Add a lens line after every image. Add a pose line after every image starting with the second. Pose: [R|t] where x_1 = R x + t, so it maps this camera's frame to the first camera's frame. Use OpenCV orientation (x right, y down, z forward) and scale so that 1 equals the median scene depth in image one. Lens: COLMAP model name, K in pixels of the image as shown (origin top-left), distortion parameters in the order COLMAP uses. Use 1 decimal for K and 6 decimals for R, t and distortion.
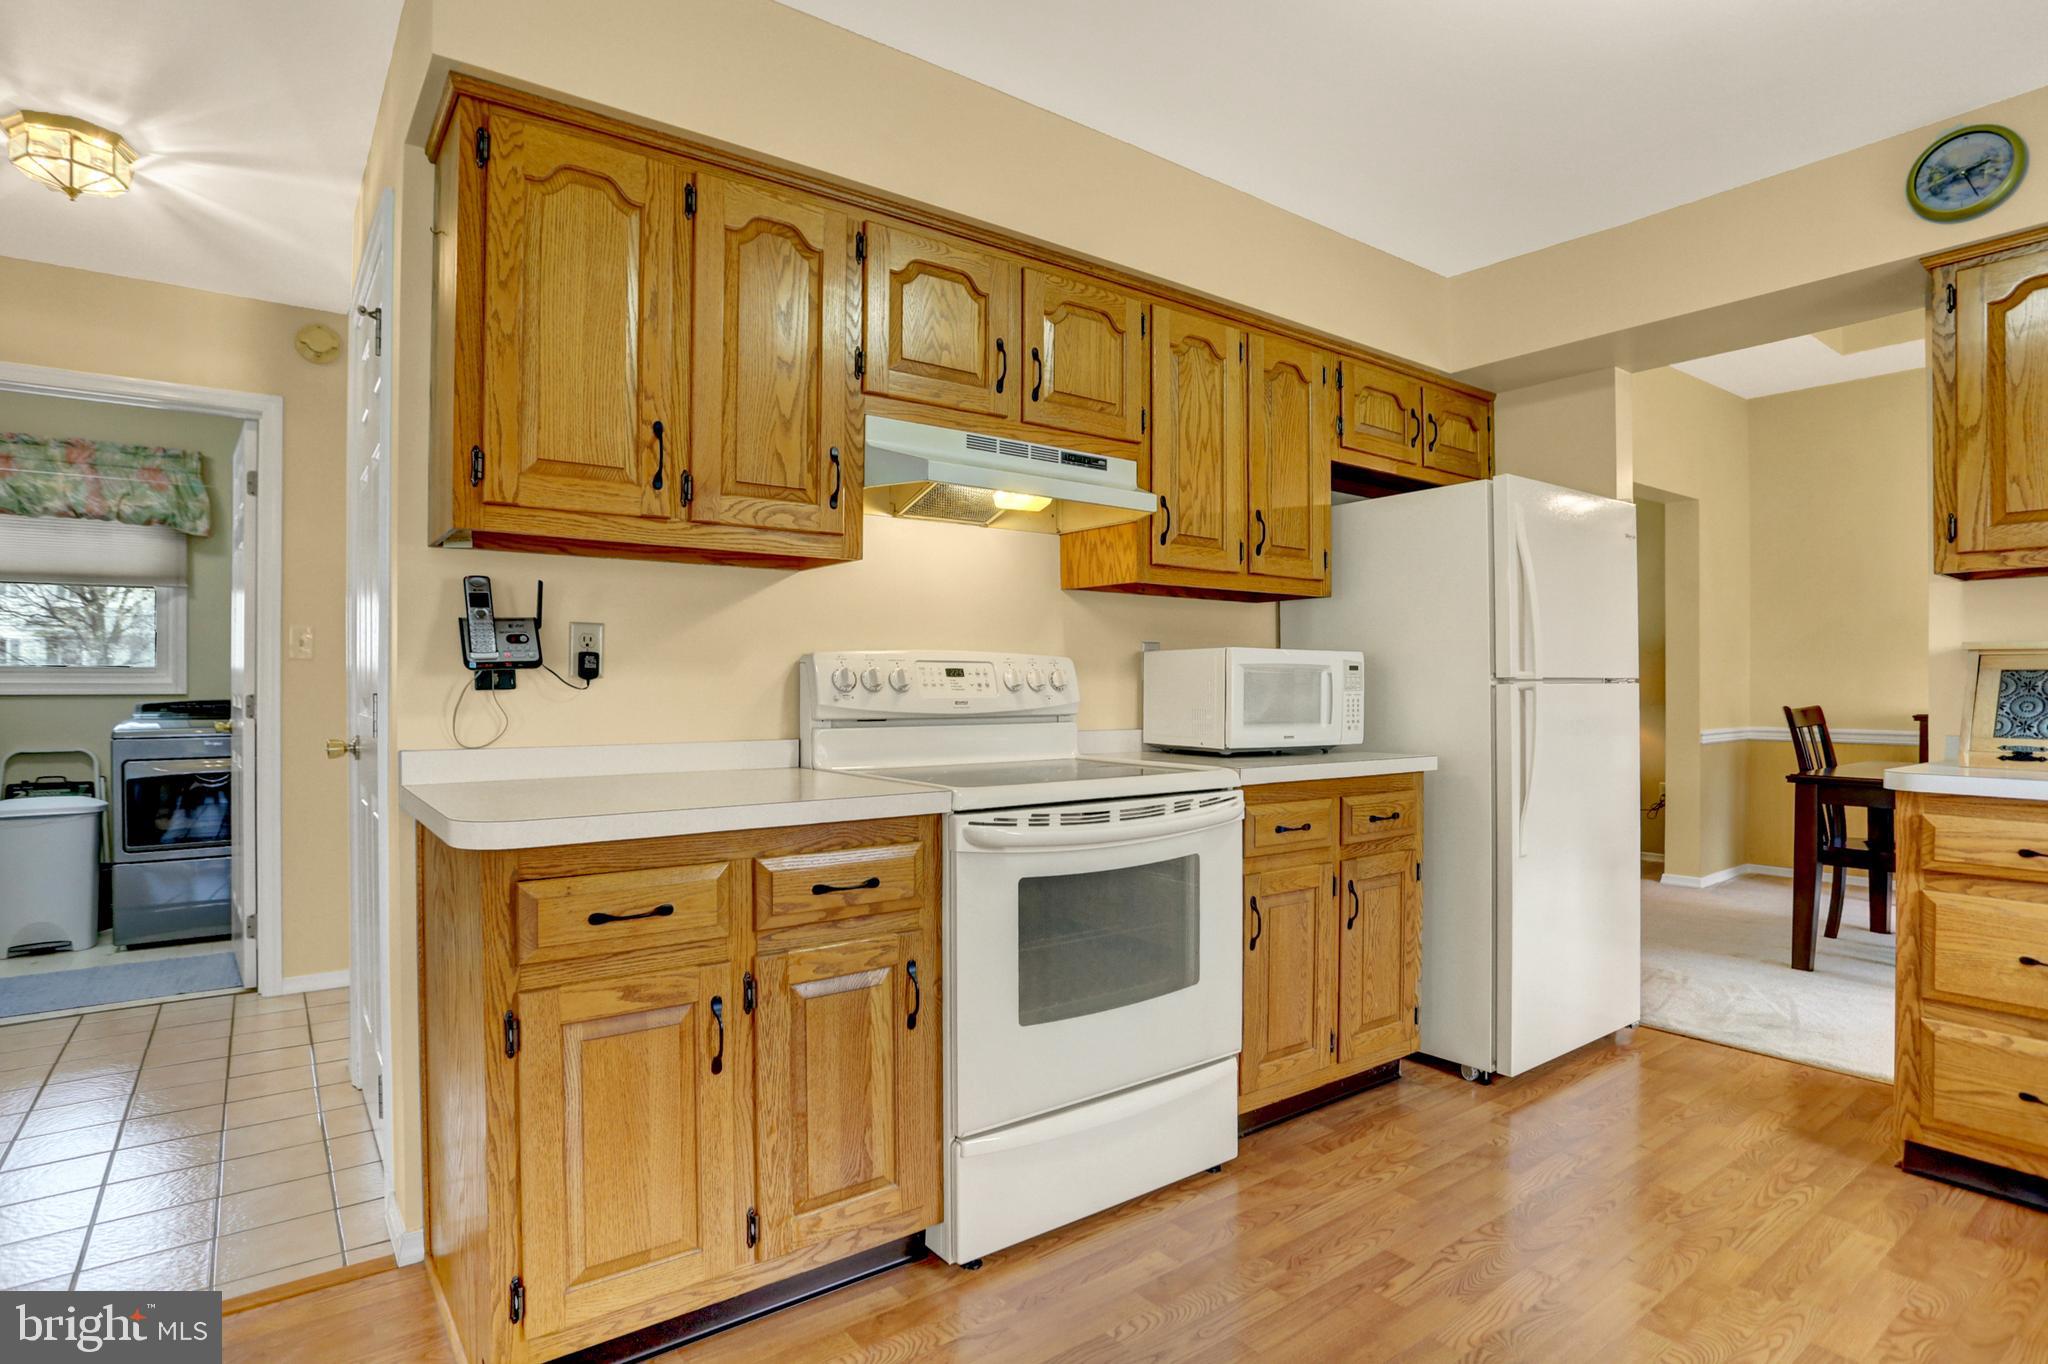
lens RADIAL K [[1042.9, 0, 1020.3], [0, 1042.9, 689.1], [0, 0, 1]] dist [-0.078892, 0.031350]
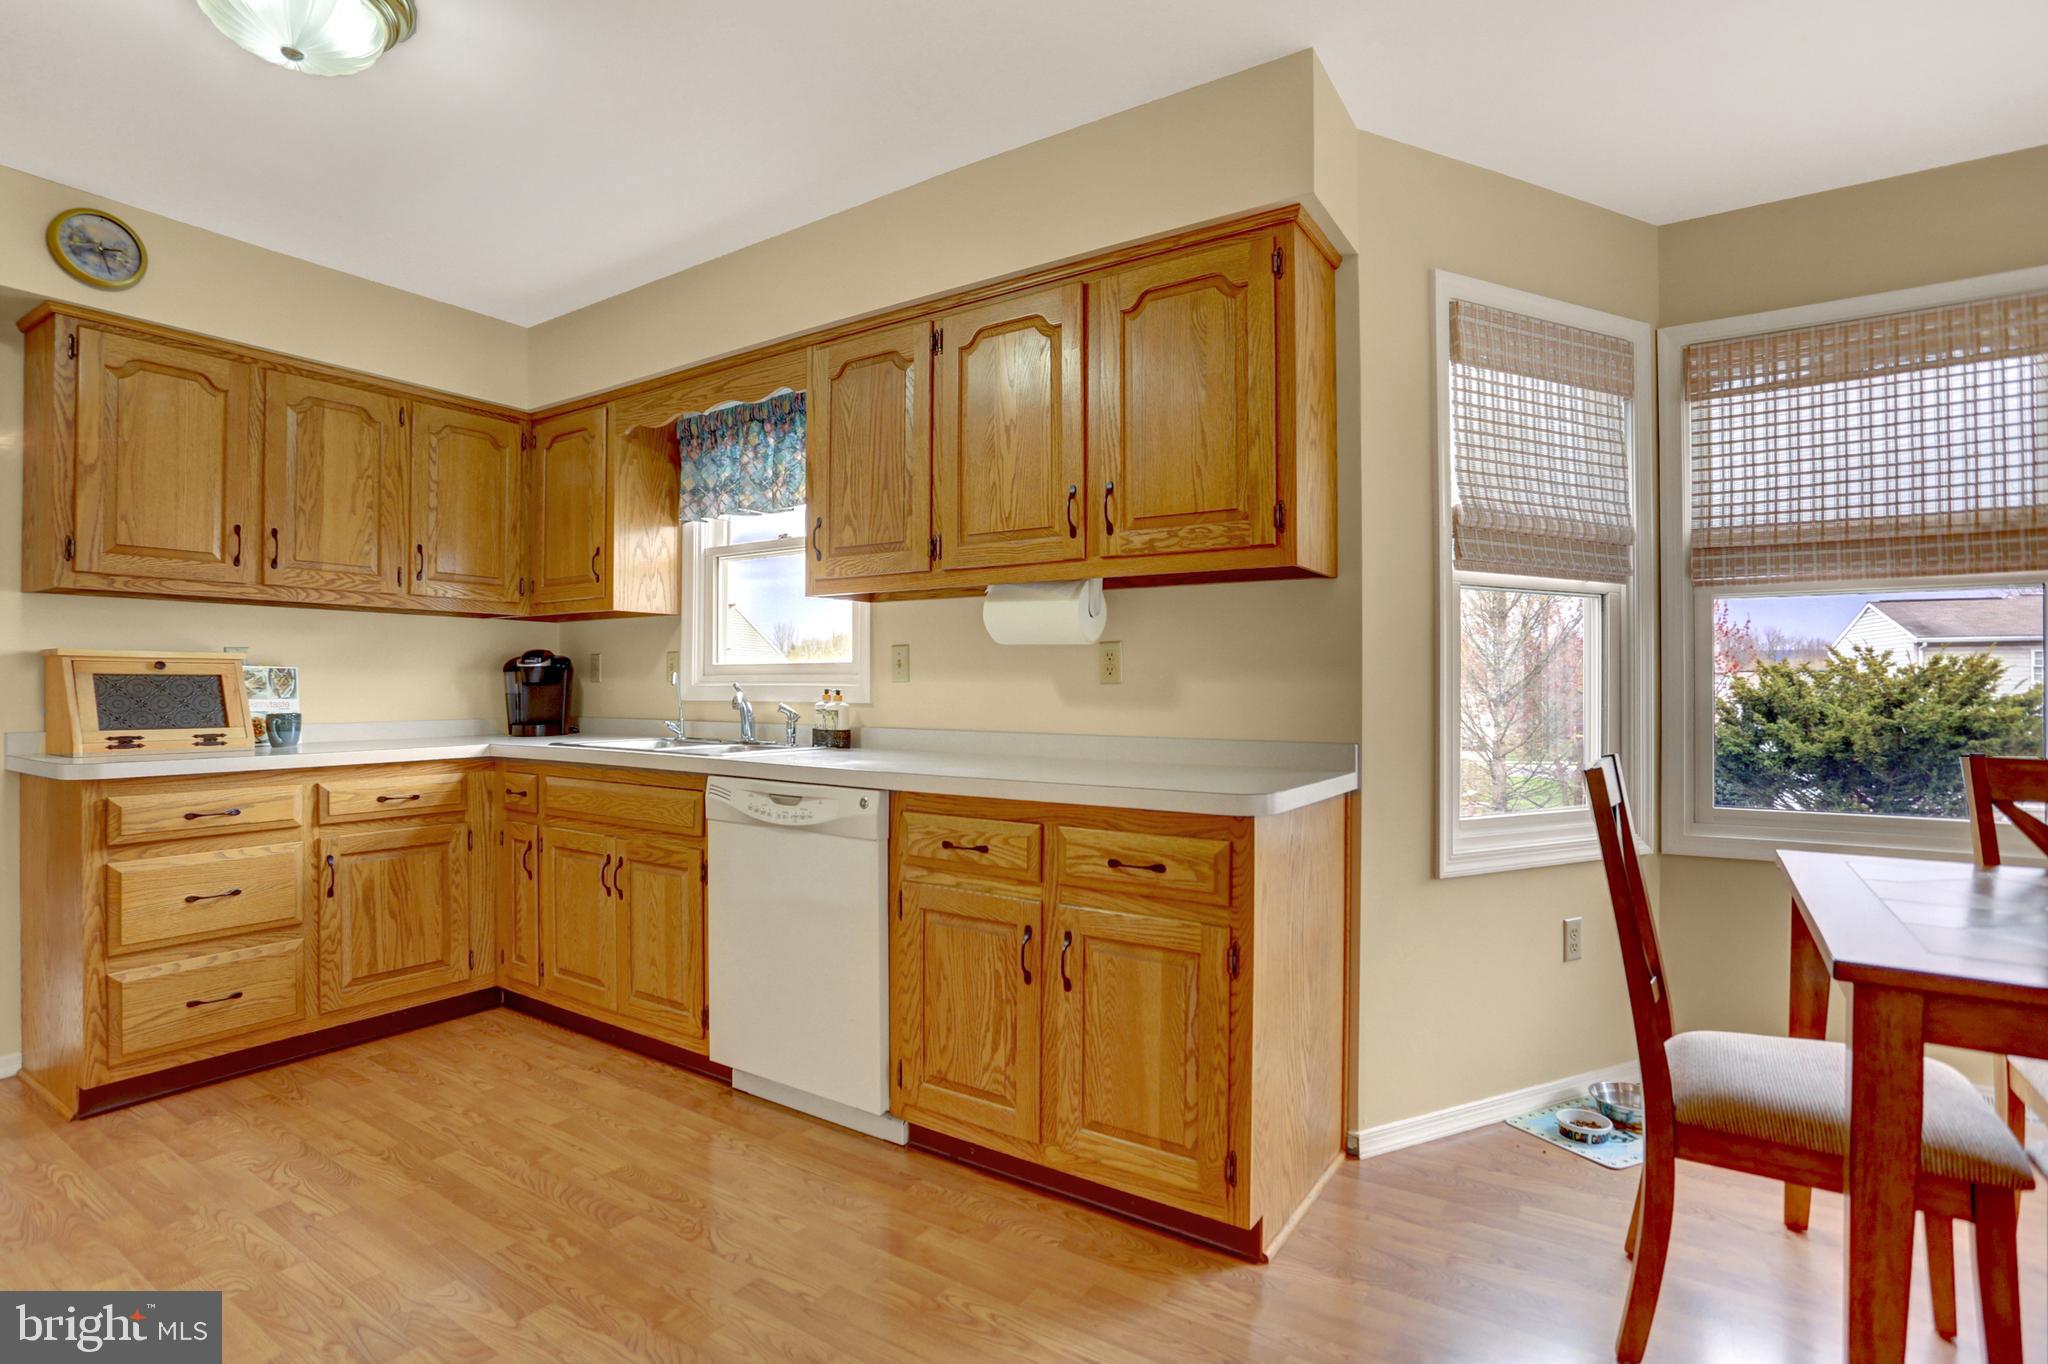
lens RADIAL K [[1009.2, 0, 1023.5], [0, 1009.2, 684.7], [0, 0, 1]] dist [-0.068113, 0.027654]
pose [[-0.349011, 0.001072, 0.937118, -0.494252], [0.002970, 0.999996, -0.000037, -0.002826], [-0.937114, 0.002770, -0.349012, 0.373936]]
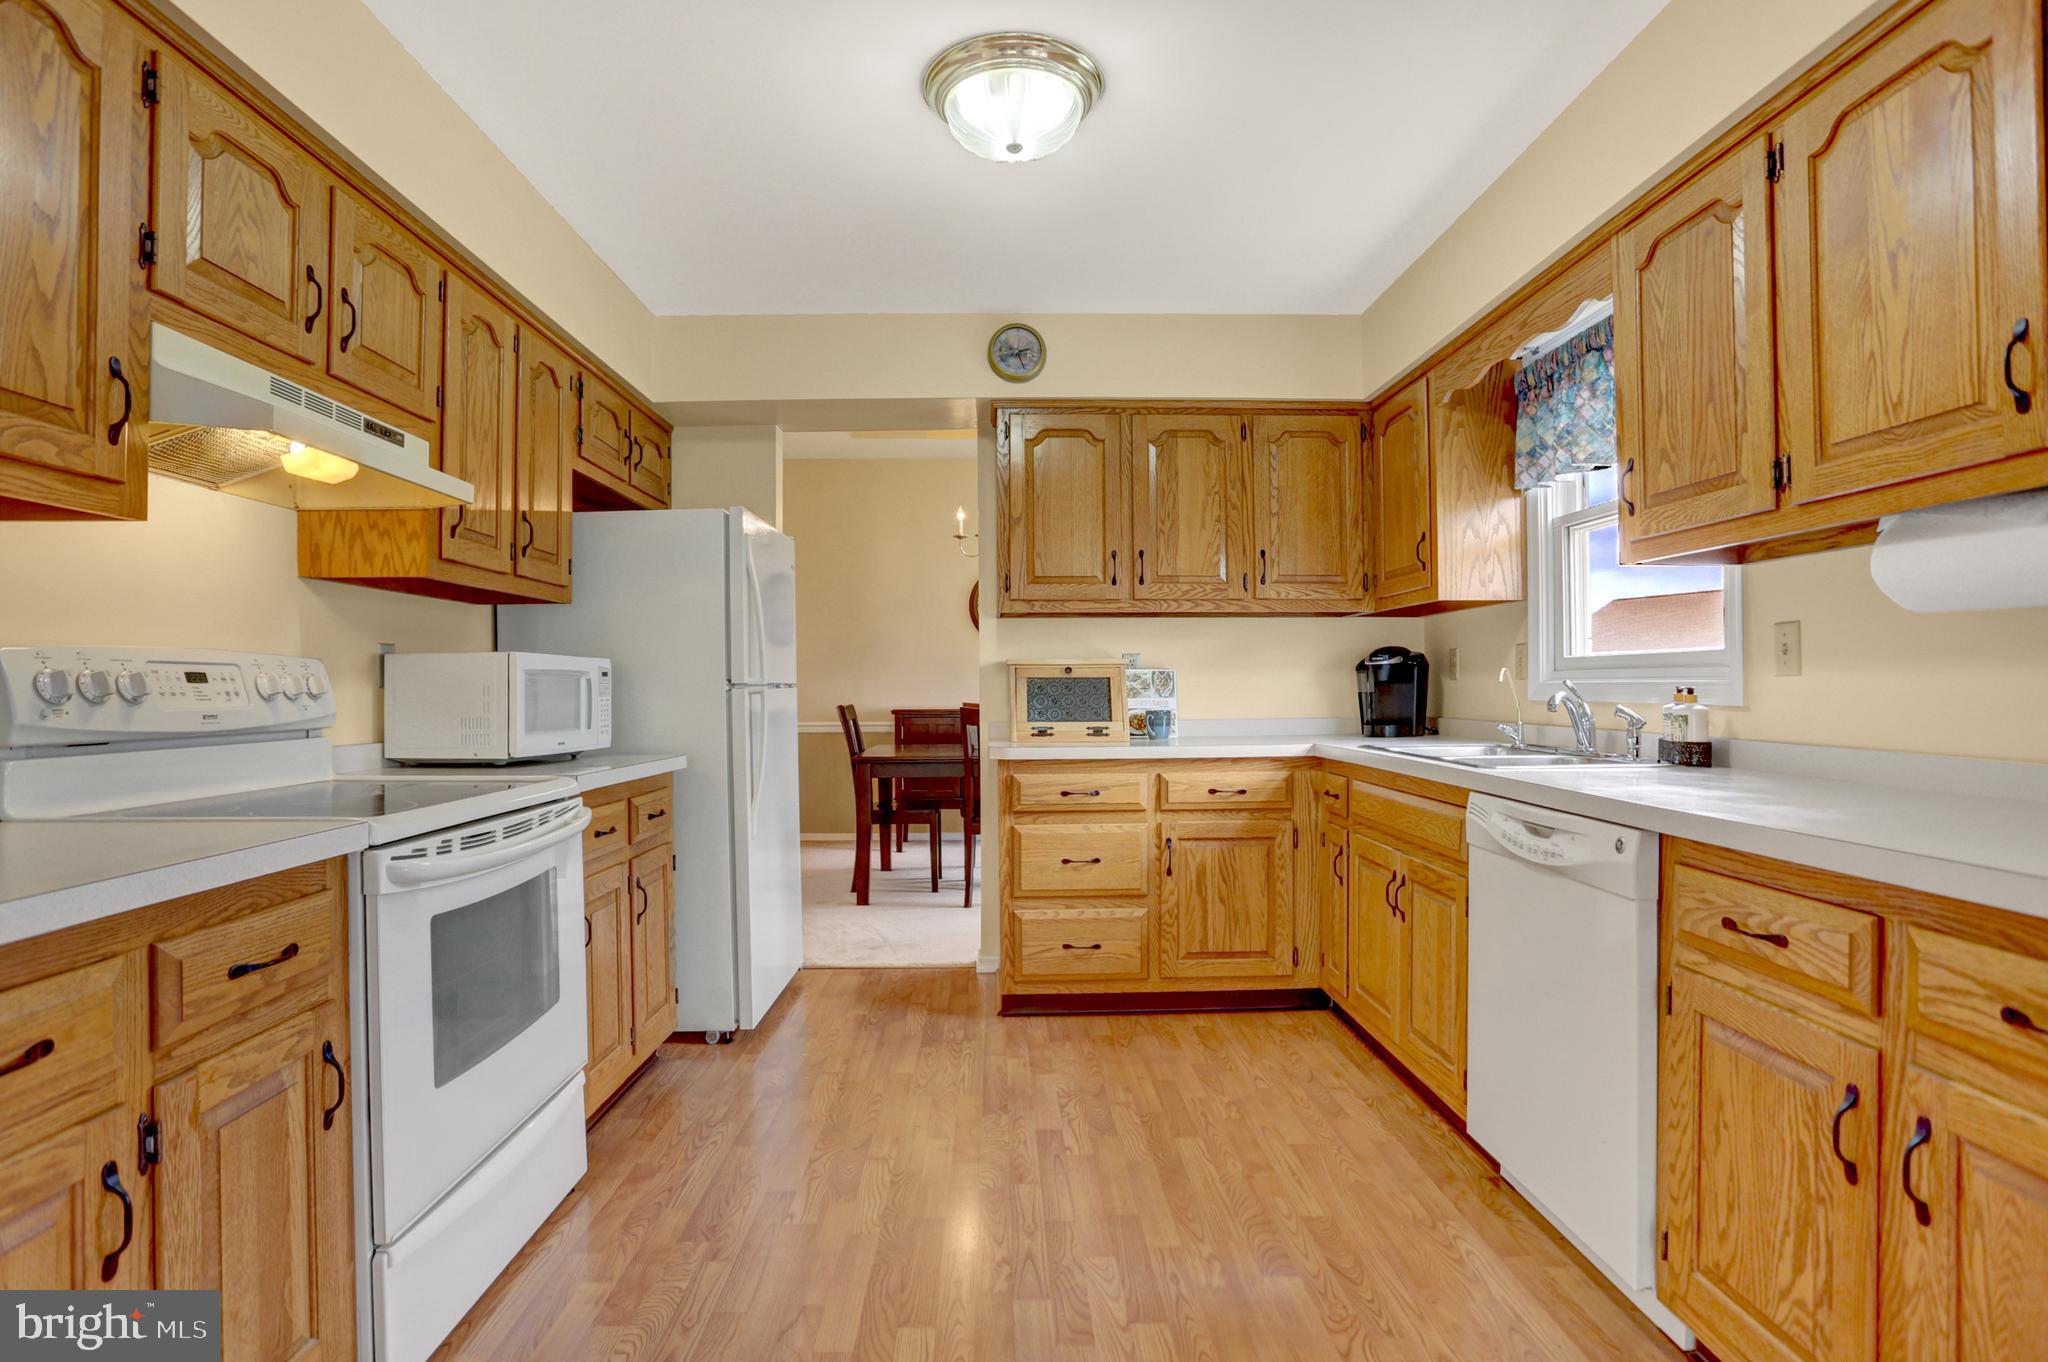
lens RADIAL K [[1030.4, 0, 1000.6], [0, 1030.4, 681.6], [0, 0, 1]] dist [-0.068749, 0.030639]
pose [[0.582791, 0.000346, 0.812622, -0.340065], [0.009879, 0.999923, -0.007511, -0.001749], [-0.812562, 0.012405, 0.582742, 0.107478]]
